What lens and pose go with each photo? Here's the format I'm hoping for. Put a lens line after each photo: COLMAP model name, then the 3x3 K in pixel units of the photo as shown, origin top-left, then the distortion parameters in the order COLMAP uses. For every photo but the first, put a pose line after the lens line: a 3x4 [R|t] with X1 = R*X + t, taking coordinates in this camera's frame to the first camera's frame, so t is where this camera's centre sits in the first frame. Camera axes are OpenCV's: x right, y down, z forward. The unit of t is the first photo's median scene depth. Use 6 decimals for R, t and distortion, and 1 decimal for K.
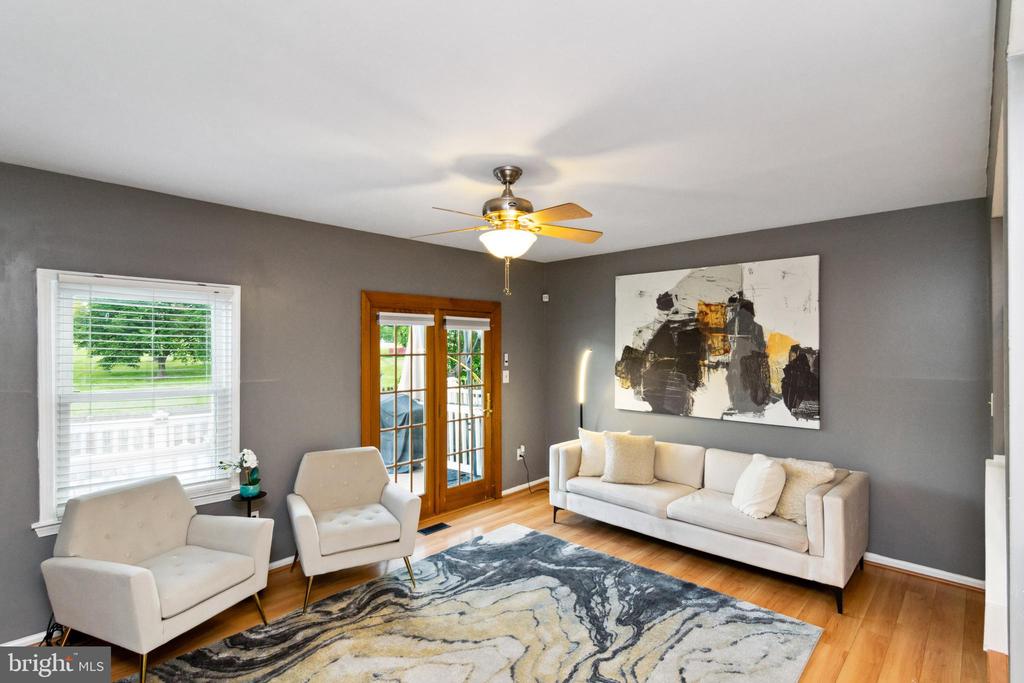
lens RADIAL K [[495.3, 0, 512.6], [0, 495.3, 345.2], [0, 0, 1]] dist [-0.001735, -0.000347]
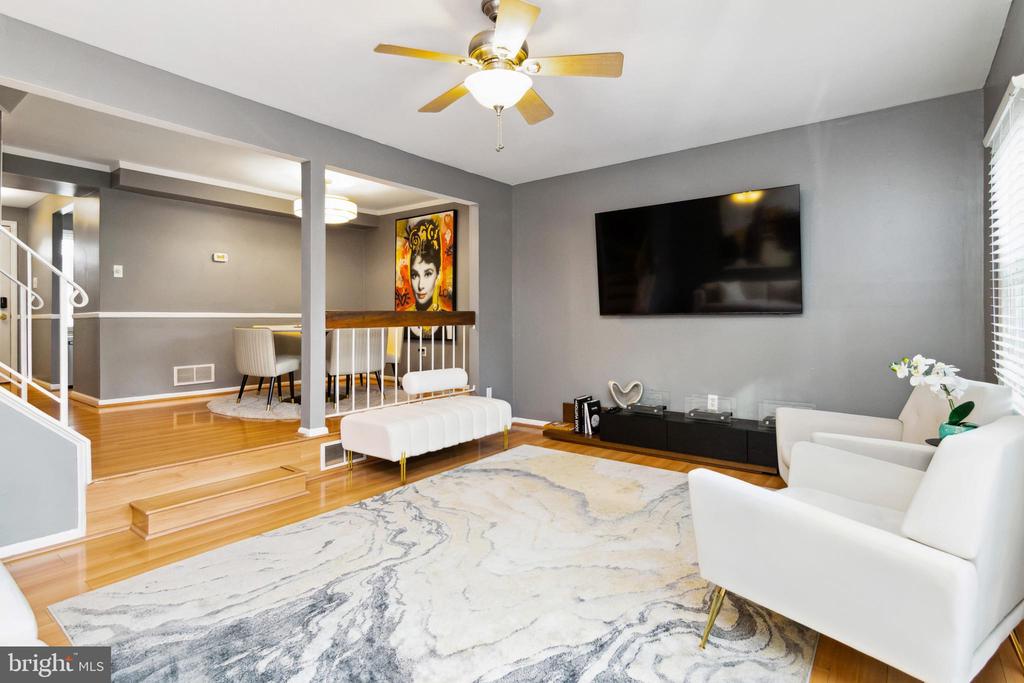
lens RADIAL K [[518.8, 0, 506.0], [0, 518.8, 321.3], [0, 0, 1]] dist [-0.002940, -0.000254]
pose [[-0.994857, 0.005207, -0.101154, 0.044170], [0.005320, 0.999985, -0.000848, 0.120995], [0.101148, -0.001381, -0.994870, 1.192820]]
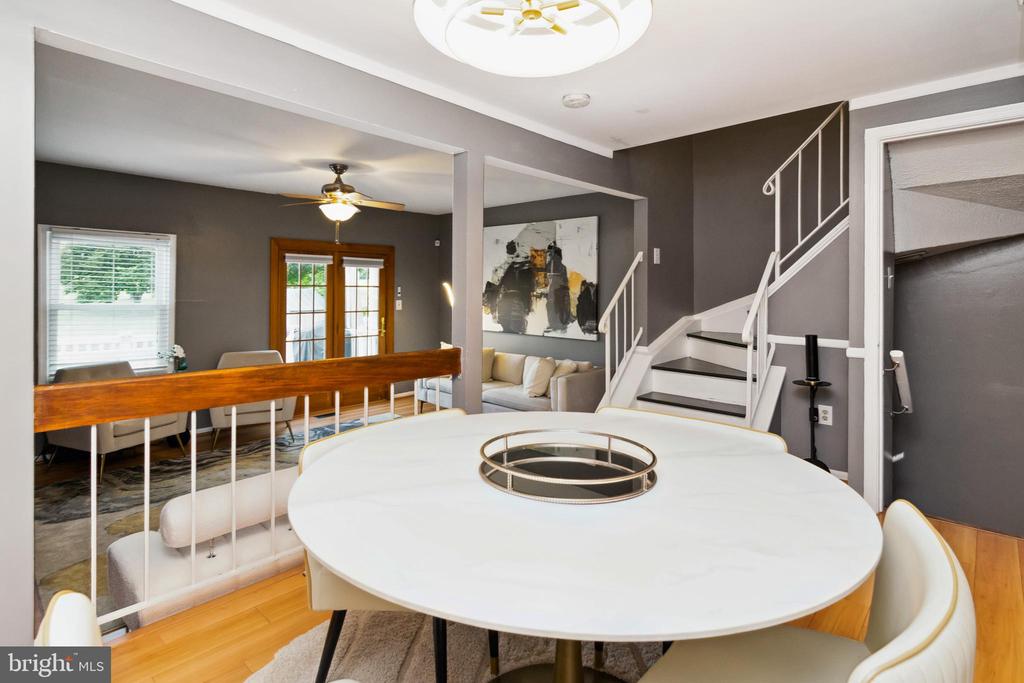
lens RADIAL K [[510.8, 0, 515.1], [0, 510.8, 288.2], [0, 0, 1]] dist [-0.001772, -0.000320]
pose [[0.999870, 0.009622, 0.012902, 0.339936], [-0.009625, 0.999954, 0.000179, 0.021714], [-0.012900, -0.000304, 0.999917, -0.405684]]
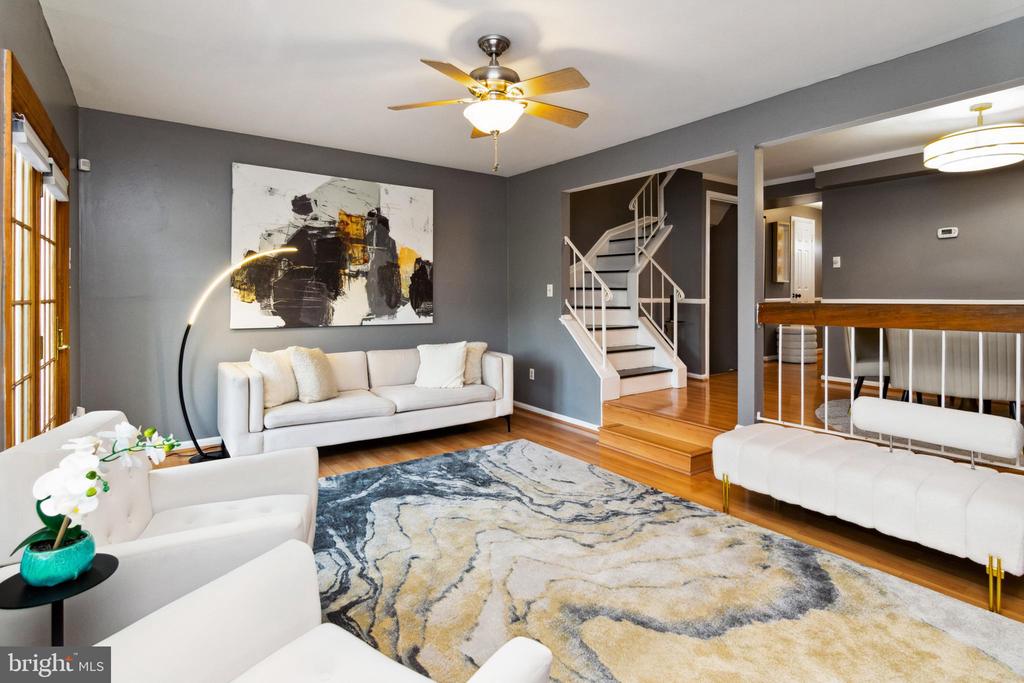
lens RADIAL K [[513.8, 0, 506.6], [0, 513.8, 295.6], [0, 0, 1]] dist [0.001964, 0.000322]
pose [[0.198278, 0.000835, 0.980146, -0.622910], [-0.003969, 0.999992, -0.000049, 0.088796], [-0.980138, -0.003881, 0.198279, 0.494115]]
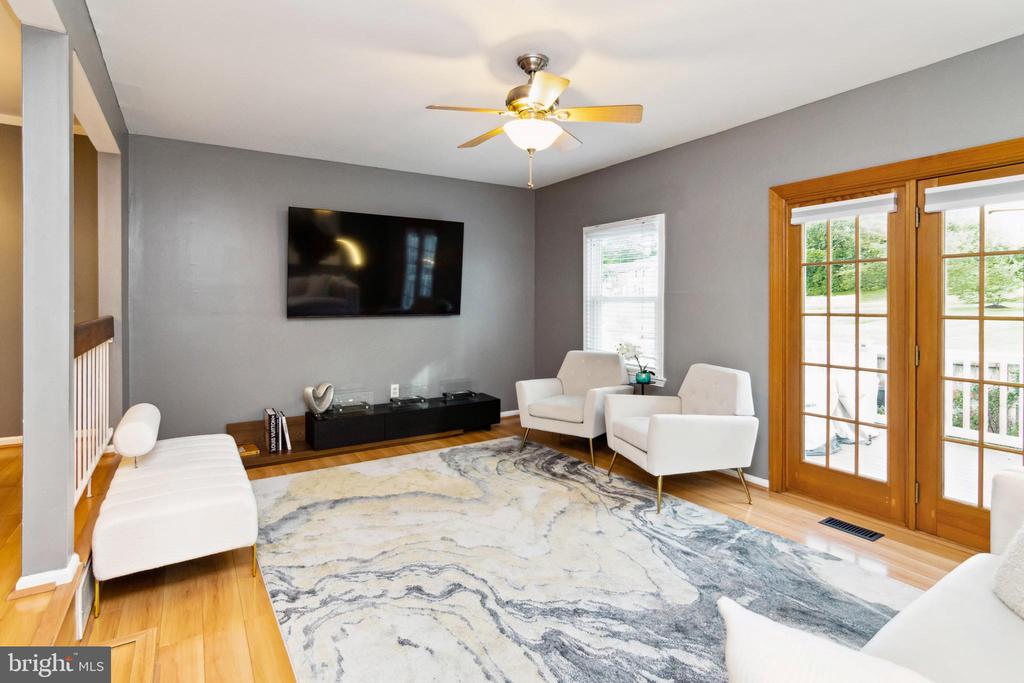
lens RADIAL K [[509.1, 0, 511.8], [0, 509.1, 314.9], [0, 0, 1]] dist [-0.003678, -0.000343]
pose [[-0.240996, 0.030150, -0.970058, 0.608950], [0.004736, 0.999542, 0.029889, 0.072521], [0.970514, 0.002609, -0.241029, 0.761110]]
